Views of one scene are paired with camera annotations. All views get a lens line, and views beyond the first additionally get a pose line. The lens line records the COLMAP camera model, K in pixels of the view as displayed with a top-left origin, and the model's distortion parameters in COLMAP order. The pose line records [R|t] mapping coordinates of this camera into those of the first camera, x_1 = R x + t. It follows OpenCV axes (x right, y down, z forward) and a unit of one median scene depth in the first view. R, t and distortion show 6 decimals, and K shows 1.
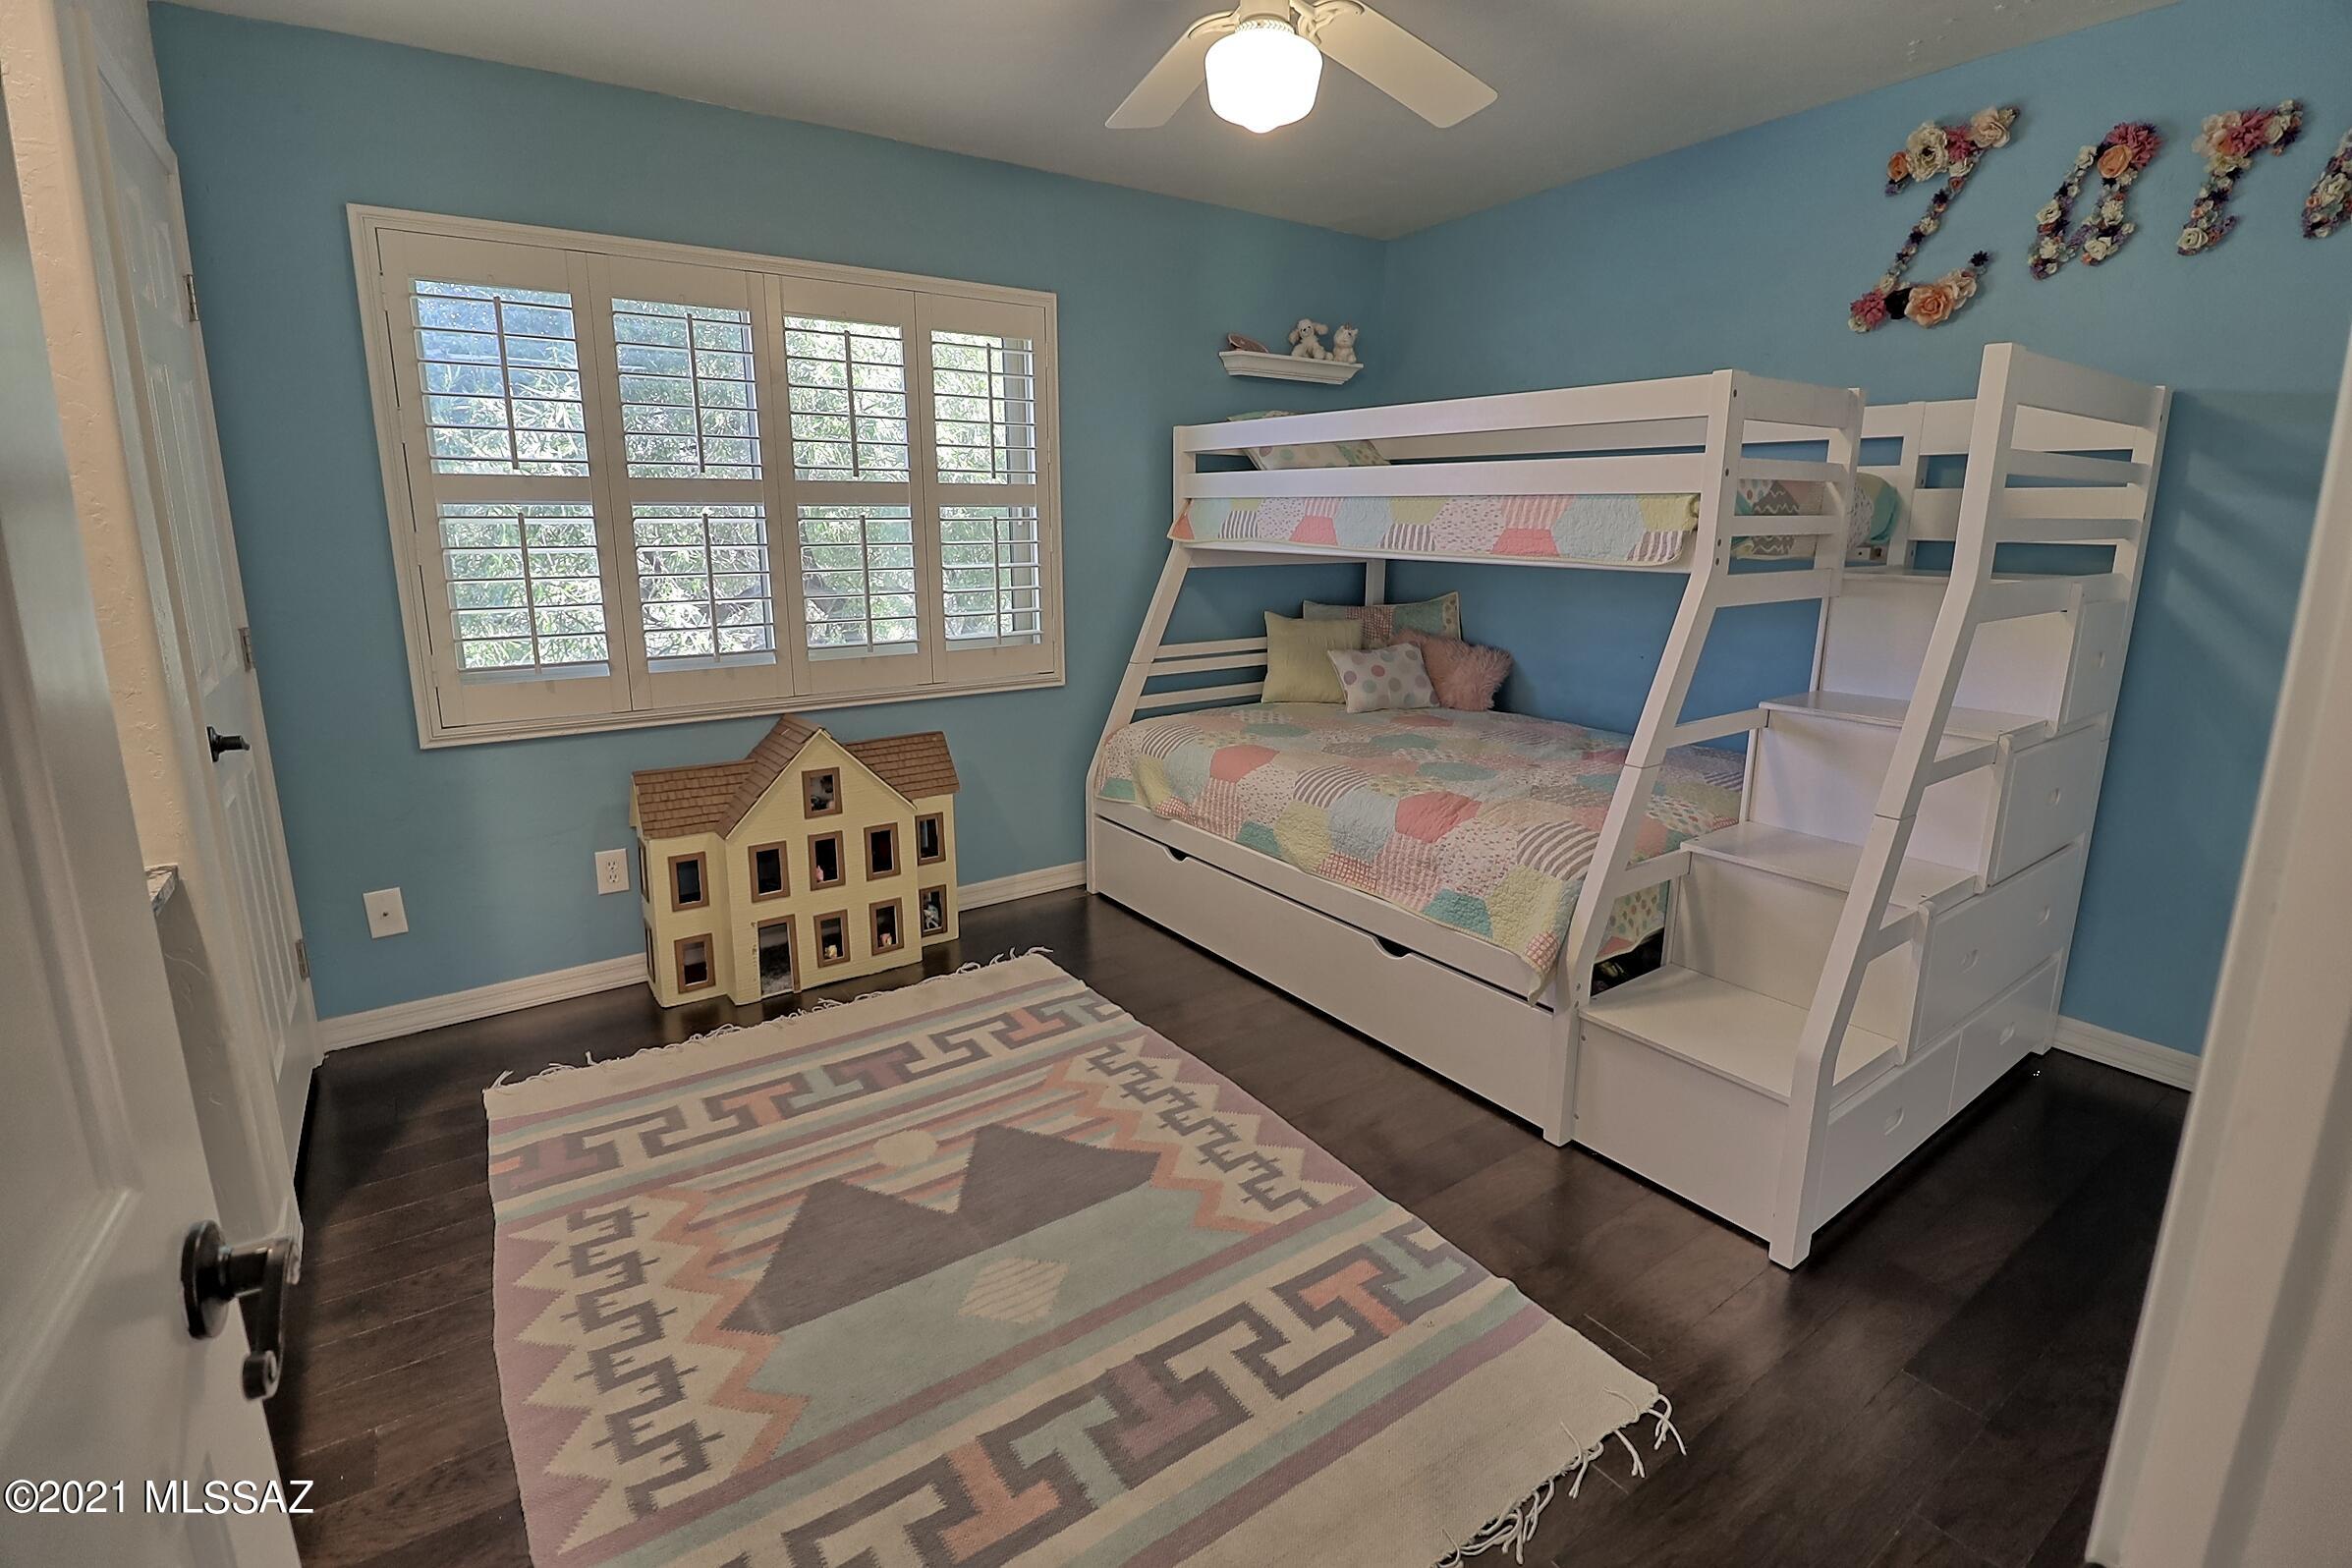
lens RADIAL K [[1075.8, 0, 1181.6], [0, 1075.8, 736.3], [0, 0, 1]] dist [0.005751, -0.015993]
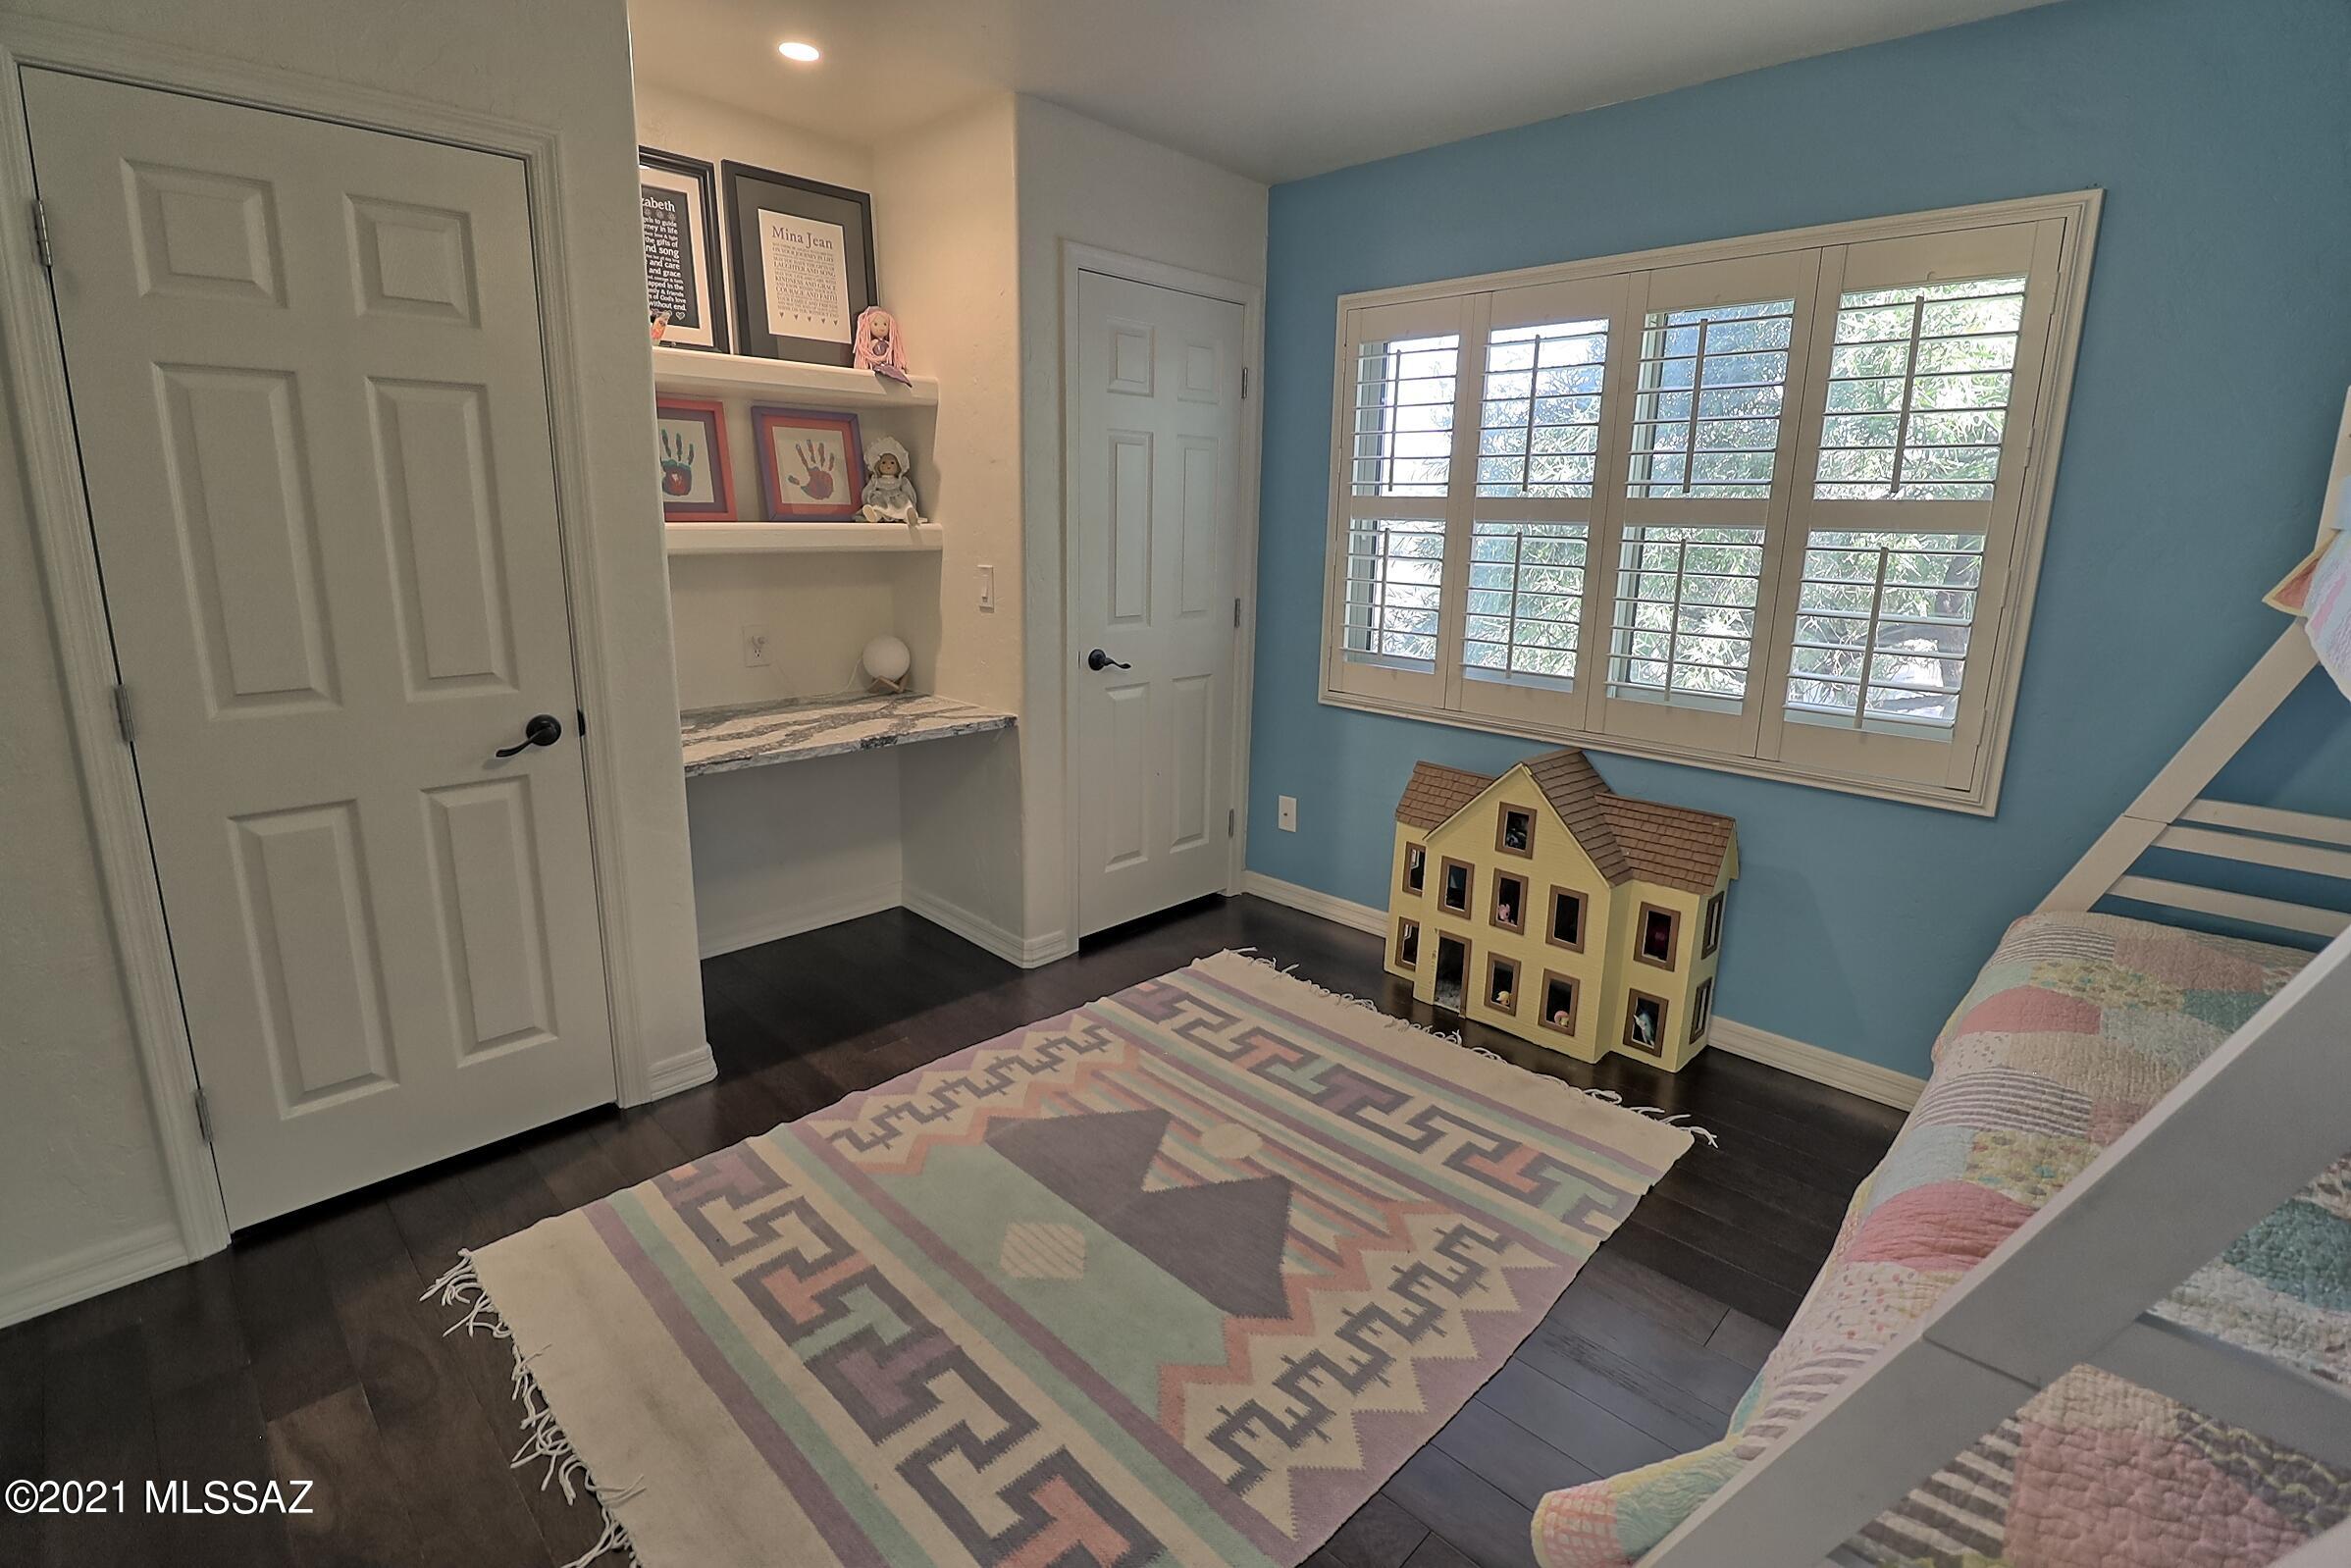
lens RADIAL K [[1075.3, 0, 1181.1], [0, 1075.3, 736.3], [0, 0, 1]] dist [0.005751, -0.015993]
pose [[0.185877, 0.204708, -0.961012, 0.572722], [-0.212608, 0.963265, 0.164066, -0.136578], [0.959295, 0.173823, 0.222571, 0.569379]]
